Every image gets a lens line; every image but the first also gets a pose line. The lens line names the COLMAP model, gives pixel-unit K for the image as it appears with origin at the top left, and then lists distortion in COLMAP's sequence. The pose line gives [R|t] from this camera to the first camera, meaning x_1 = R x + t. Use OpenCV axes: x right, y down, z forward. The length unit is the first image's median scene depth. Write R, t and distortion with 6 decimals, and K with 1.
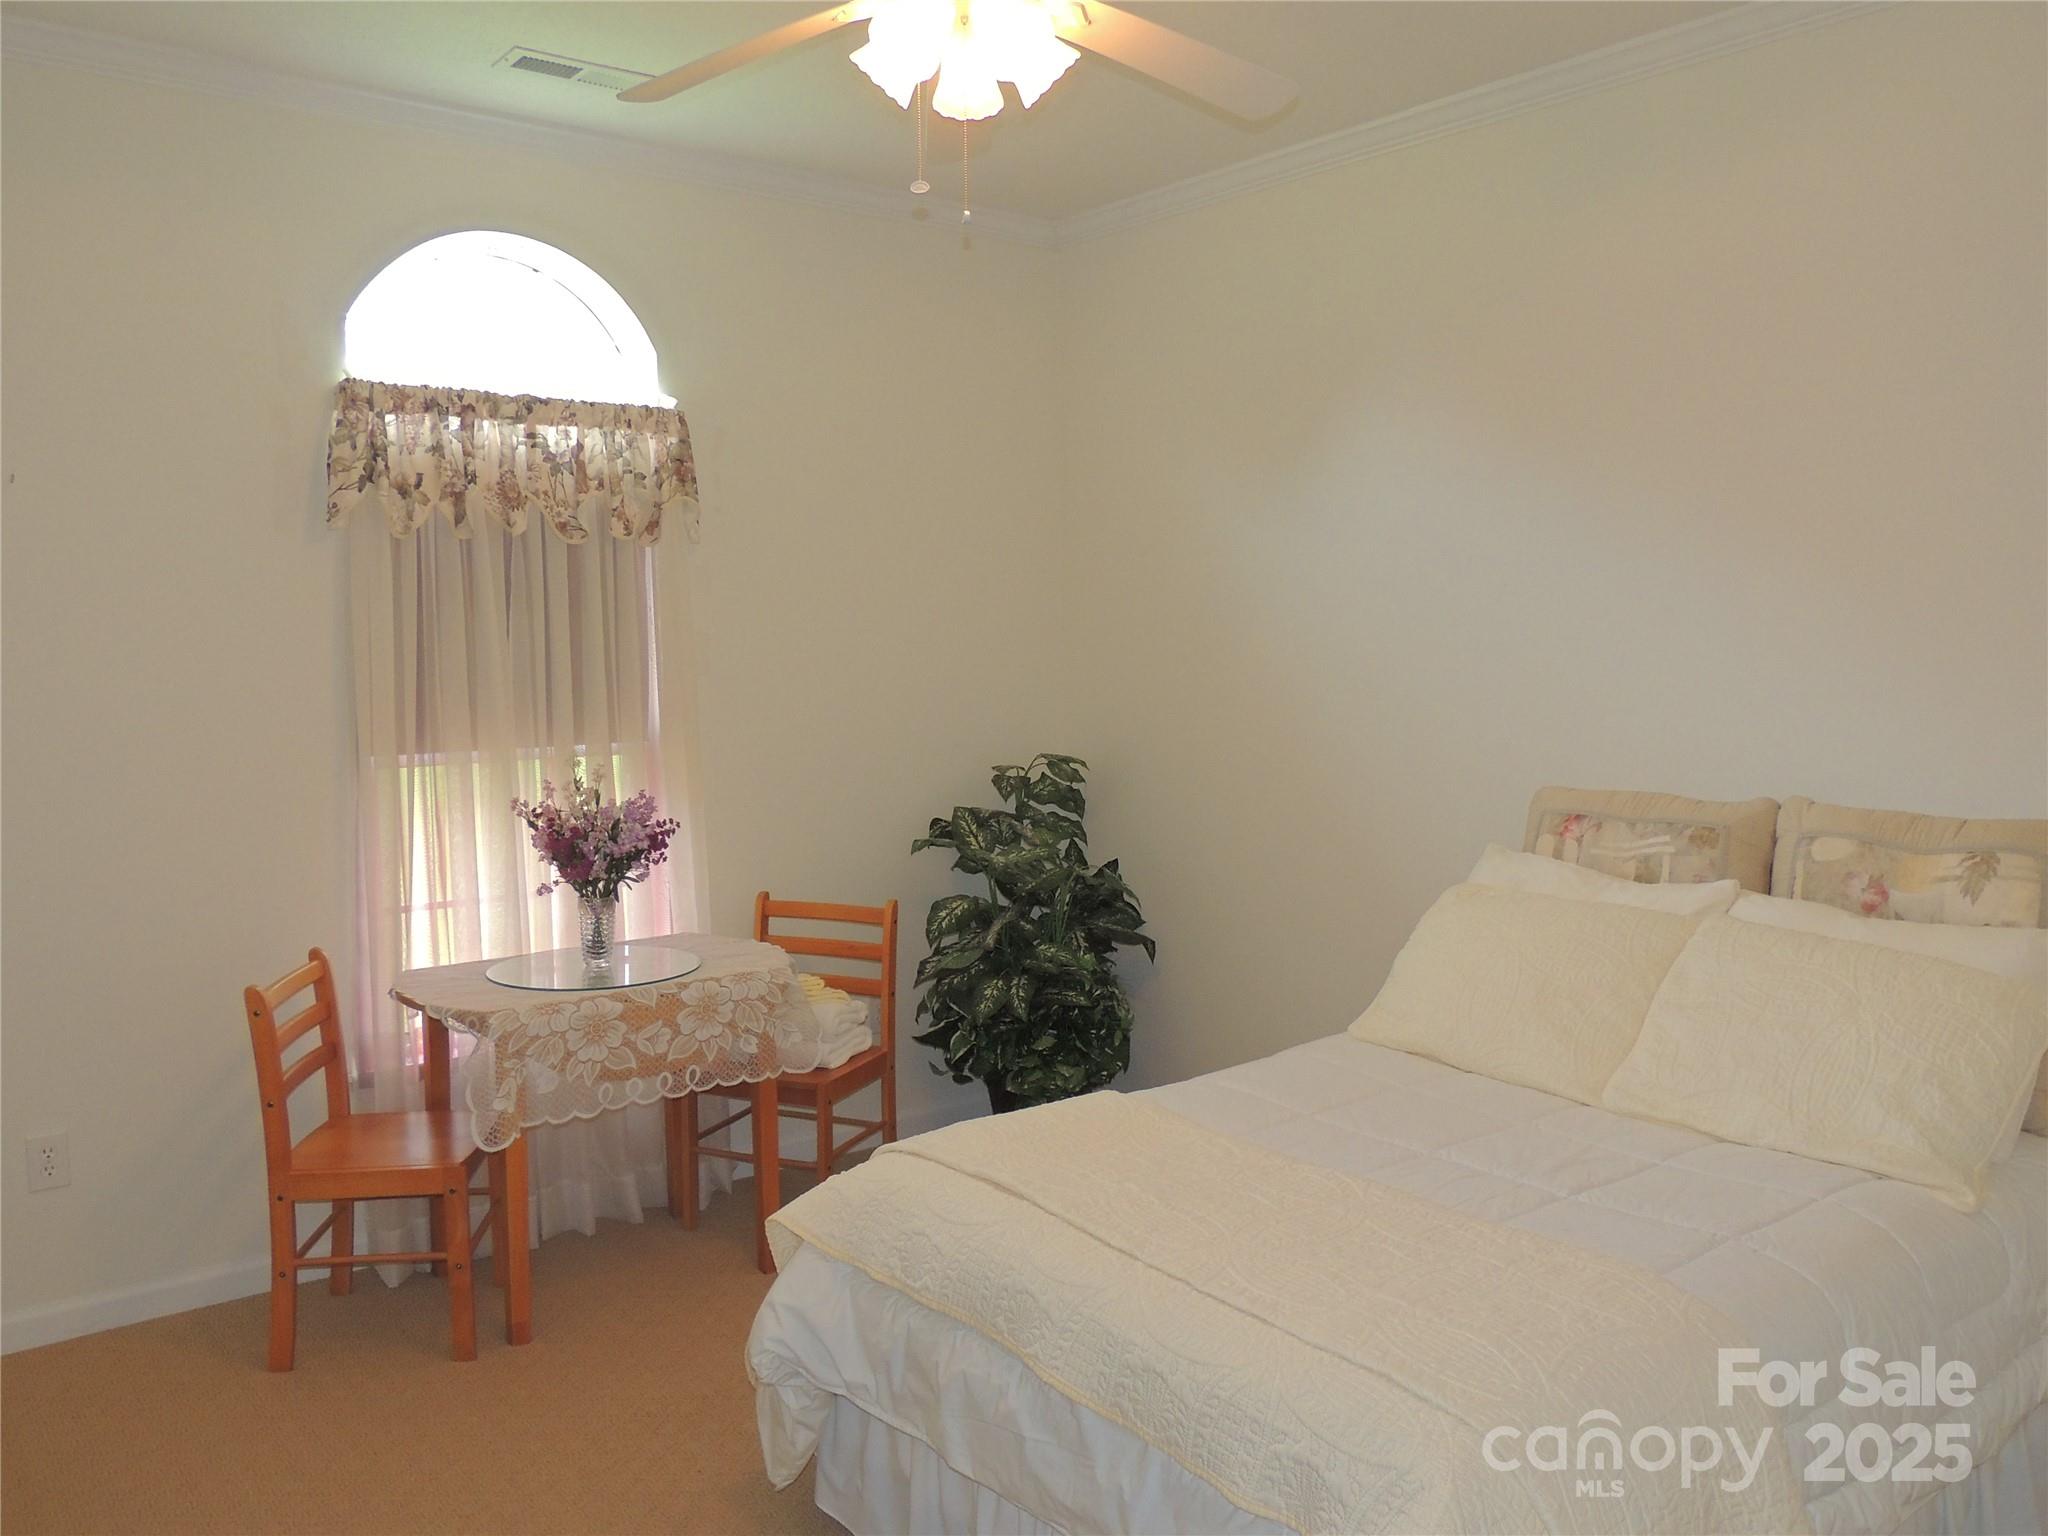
lens RADIAL K [[1682.7, 0, 1024.0], [0, 1682.7, 768.0], [0, 0, 1]] dist [0.005720, 0.003927]
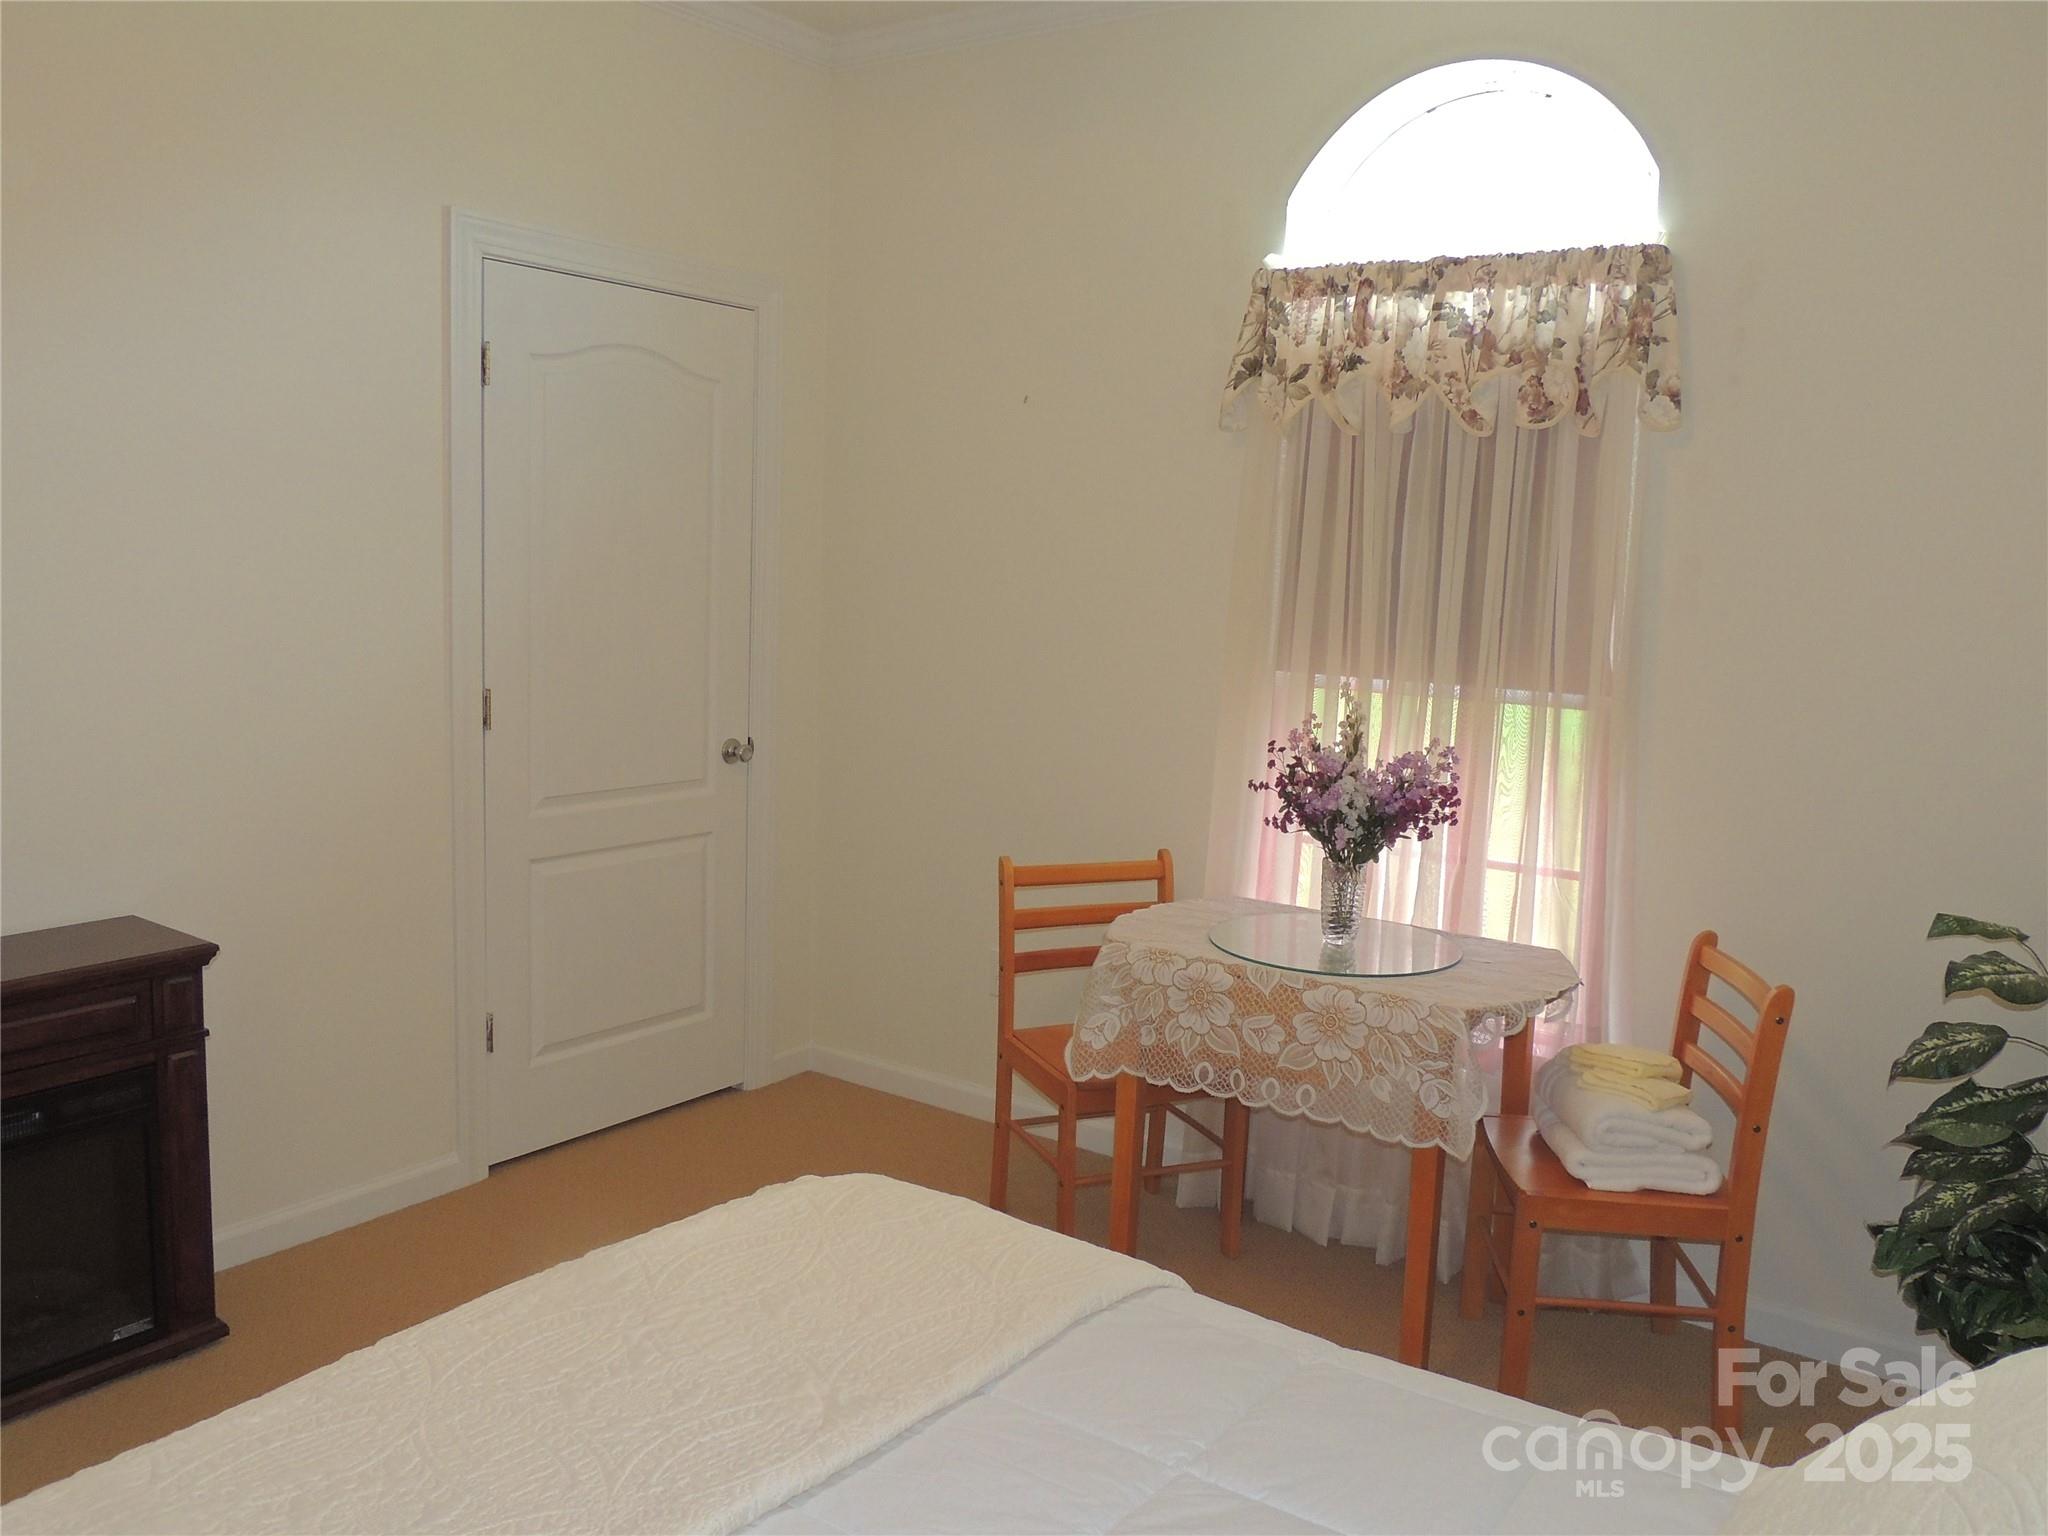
lens RADIAL K [[1666.1, 0, 1024.0], [0, 1666.1, 768.0], [0, 0, 1]] dist [-0.009149, -0.003144]
pose [[0.261351, 0.147203, -0.953953, 0.473948], [-0.117269, 0.985824, 0.119994, -0.048292], [0.958094, 0.080509, 0.274909, 0.604794]]
